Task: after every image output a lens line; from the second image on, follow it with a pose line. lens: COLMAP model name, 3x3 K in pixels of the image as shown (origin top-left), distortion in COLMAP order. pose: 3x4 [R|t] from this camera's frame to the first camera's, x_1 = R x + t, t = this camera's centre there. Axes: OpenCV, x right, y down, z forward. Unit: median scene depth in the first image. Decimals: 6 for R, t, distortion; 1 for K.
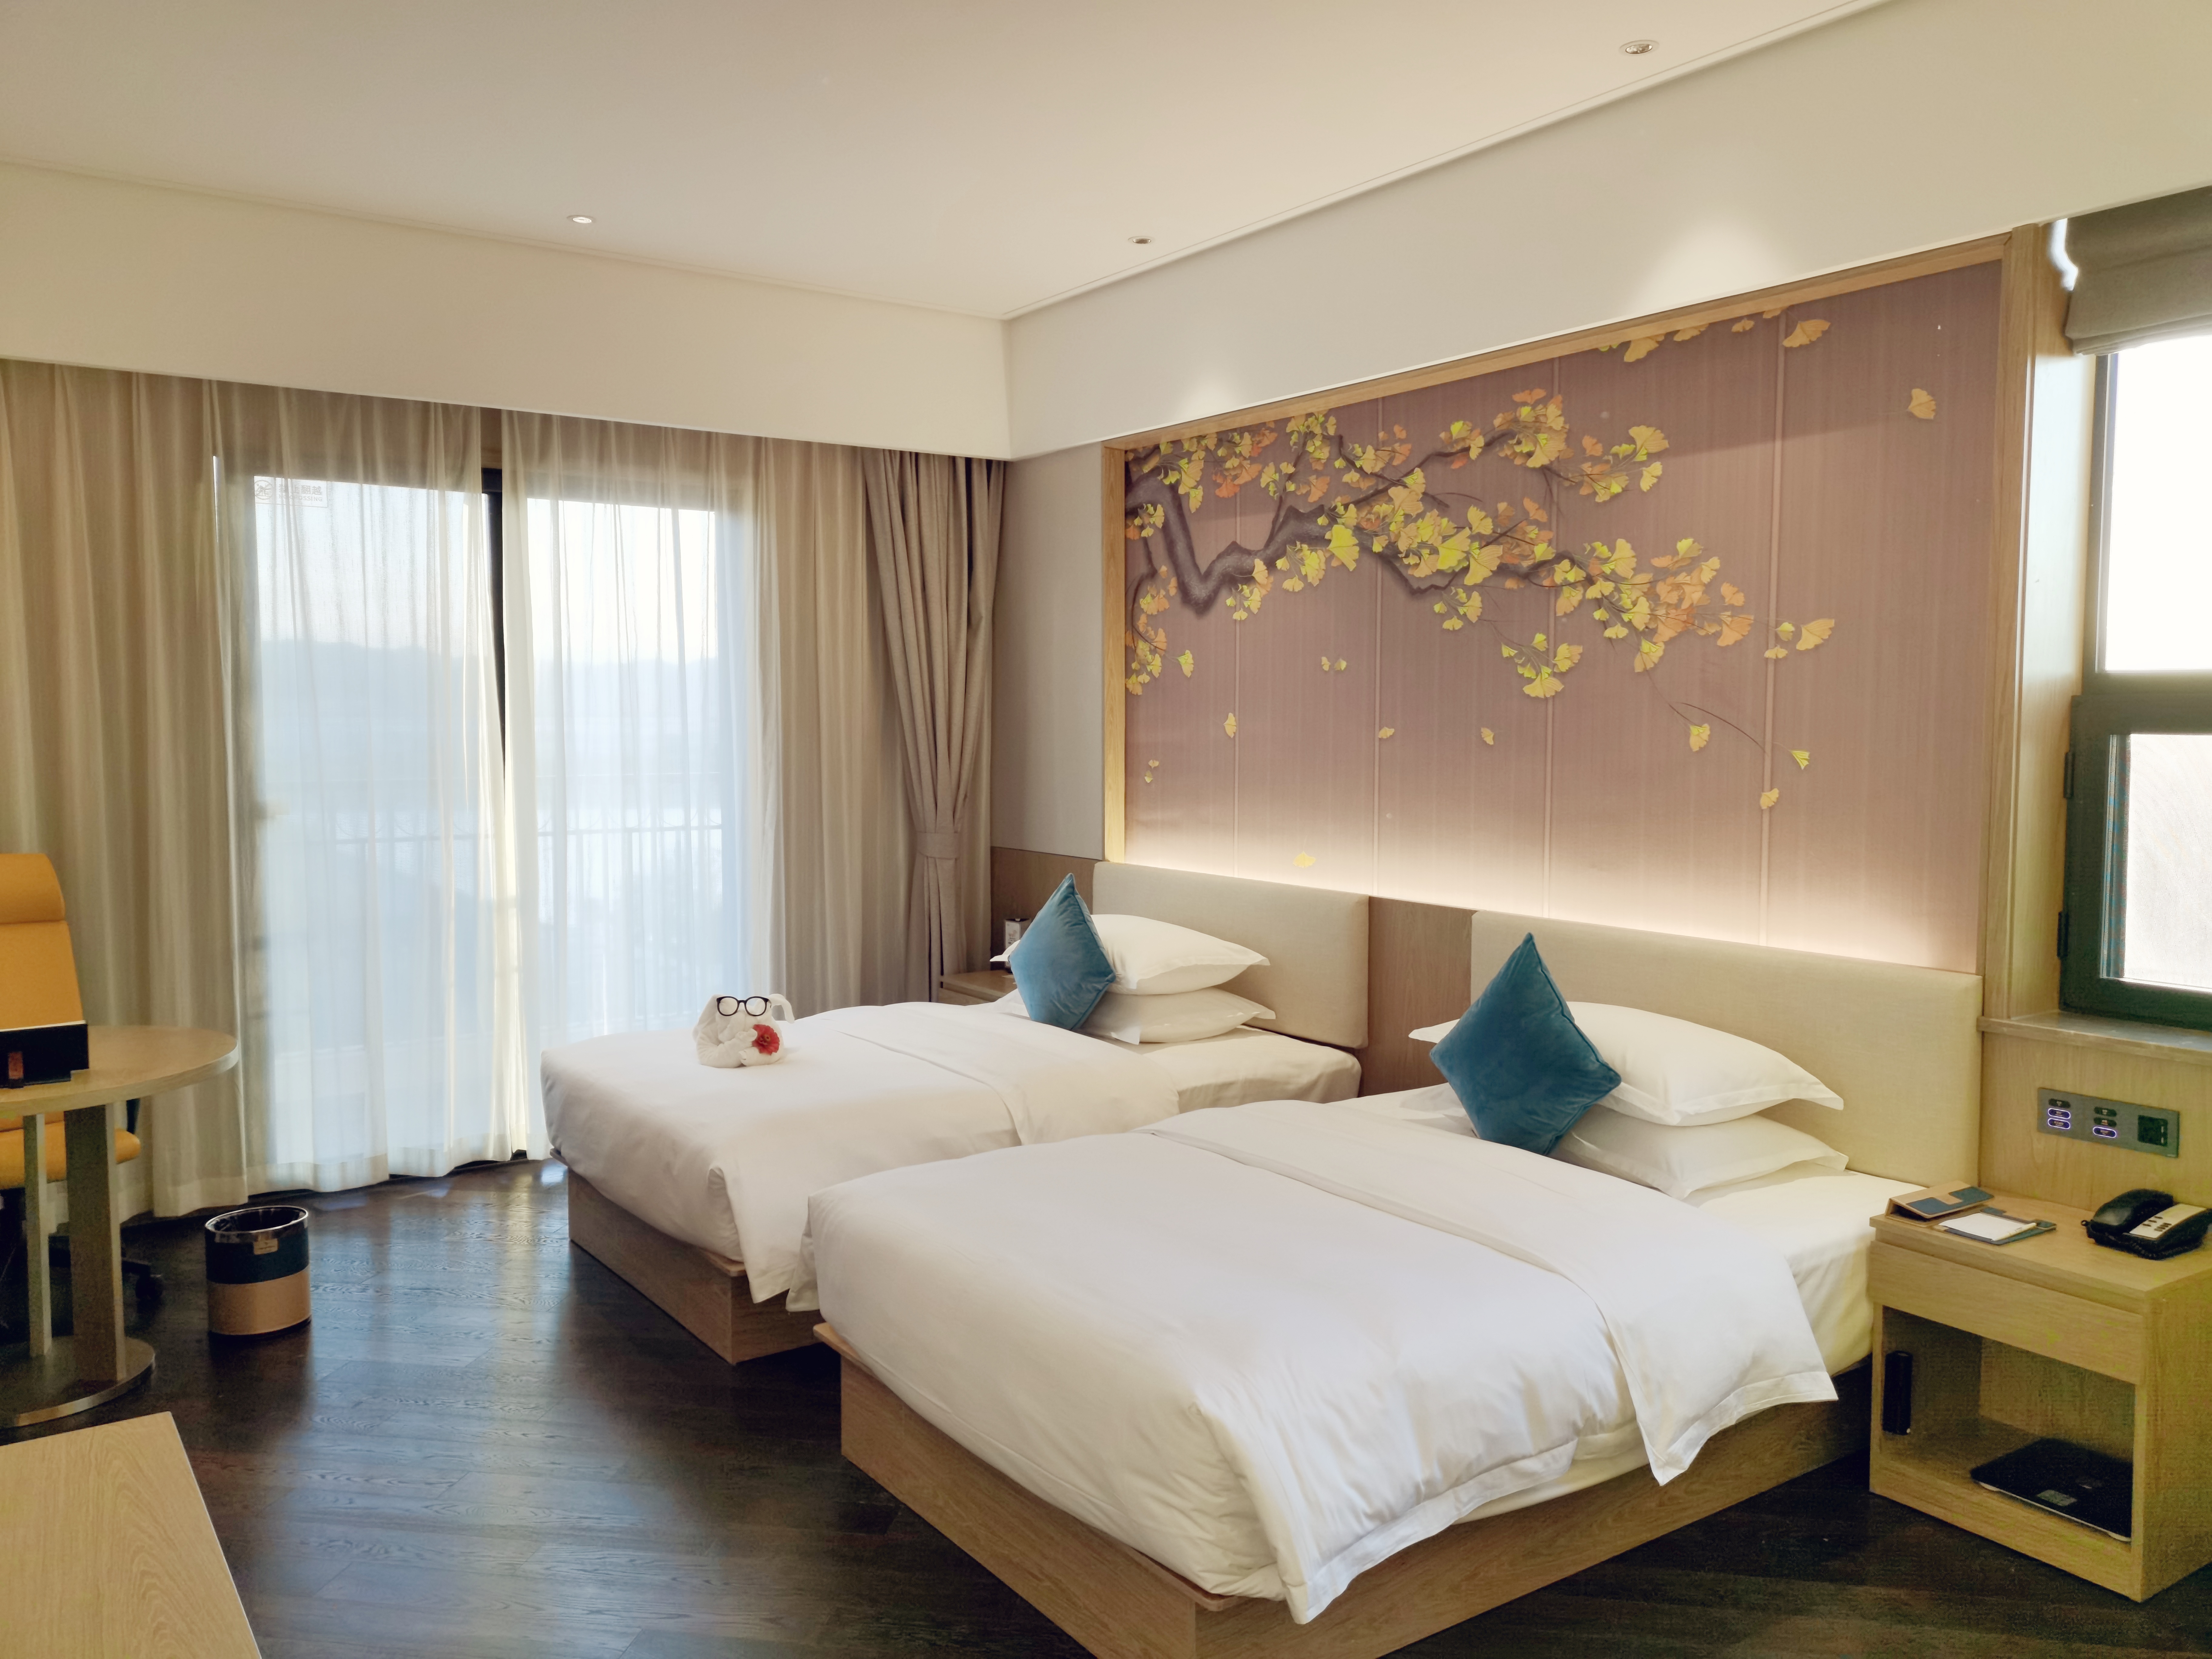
lens RADIAL K [[1715.9, 0, 1111.8], [0, 1715.9, 837.2], [0, 0, 1]] dist [0.058518, -0.024267]
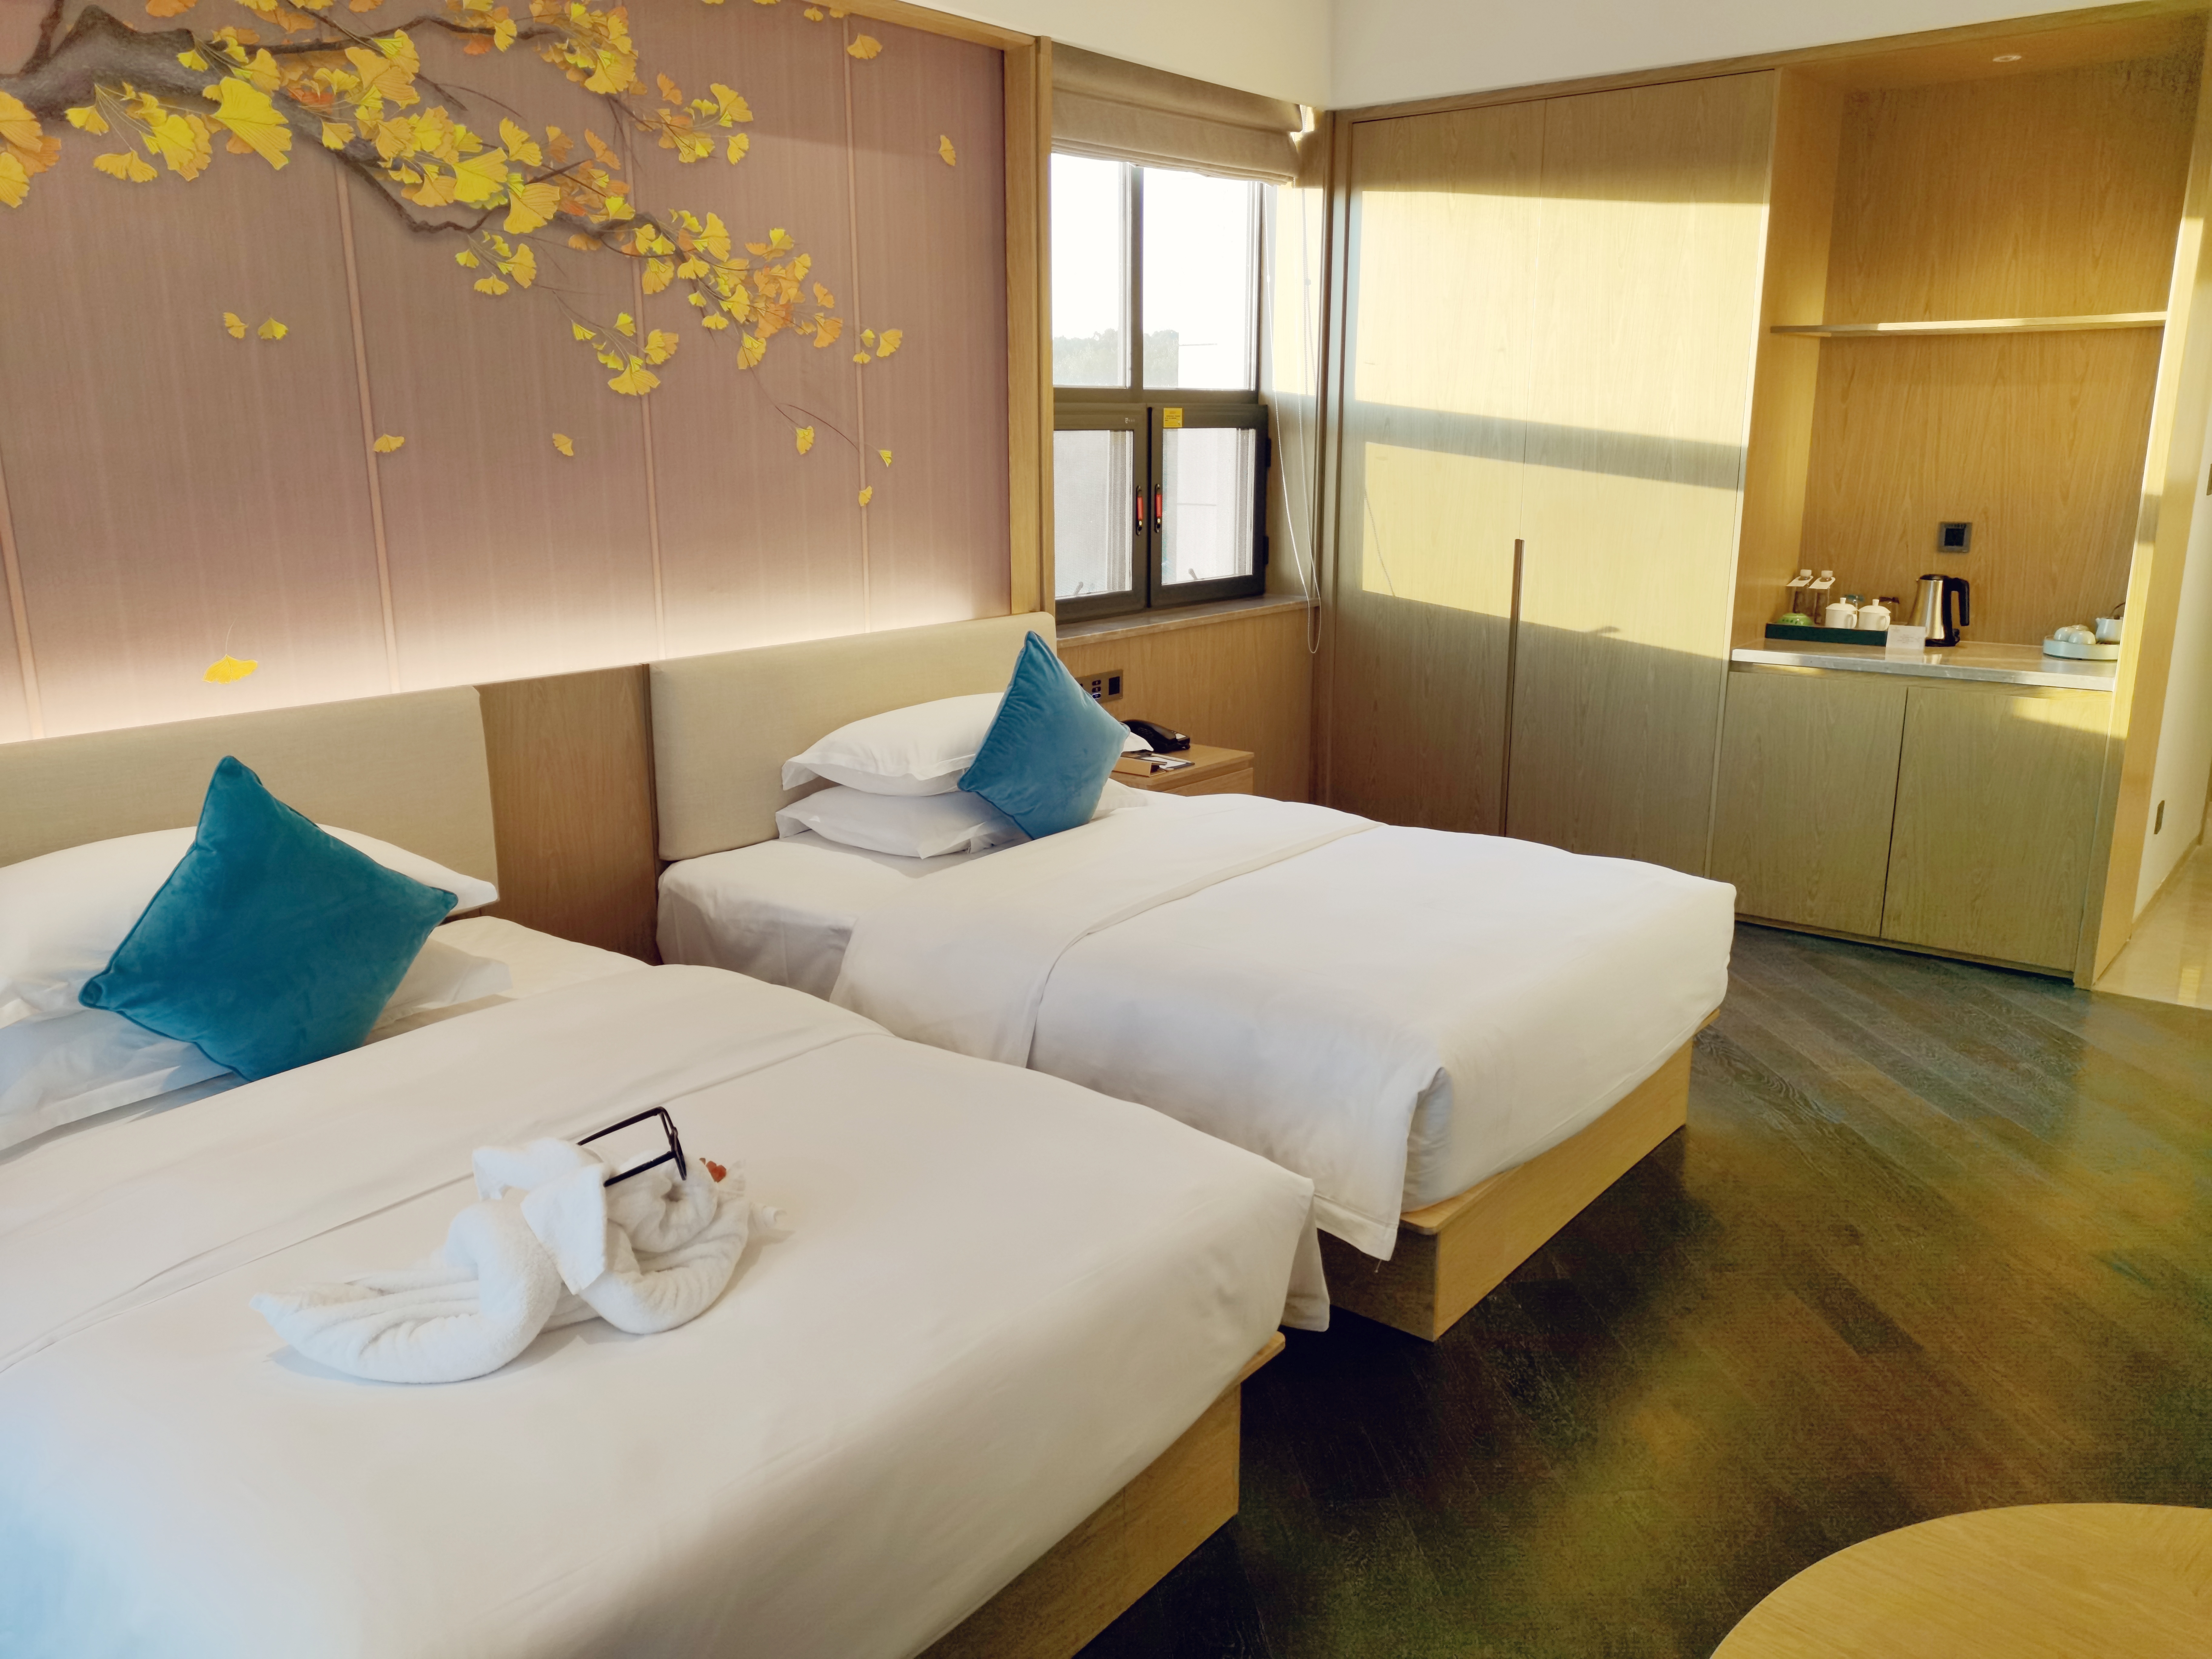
lens RADIAL K [[1715.9, 0, 1123.0], [0, 1715.9, 825.5], [0, 0, 1]] dist [0.058518, -0.024267]
pose [[-0.286039, -0.224380, 0.931577, -0.643788], [0.069268, 0.964812, 0.253653, -0.076686], [-0.955711, 0.137083, -0.260431, 1.030002]]
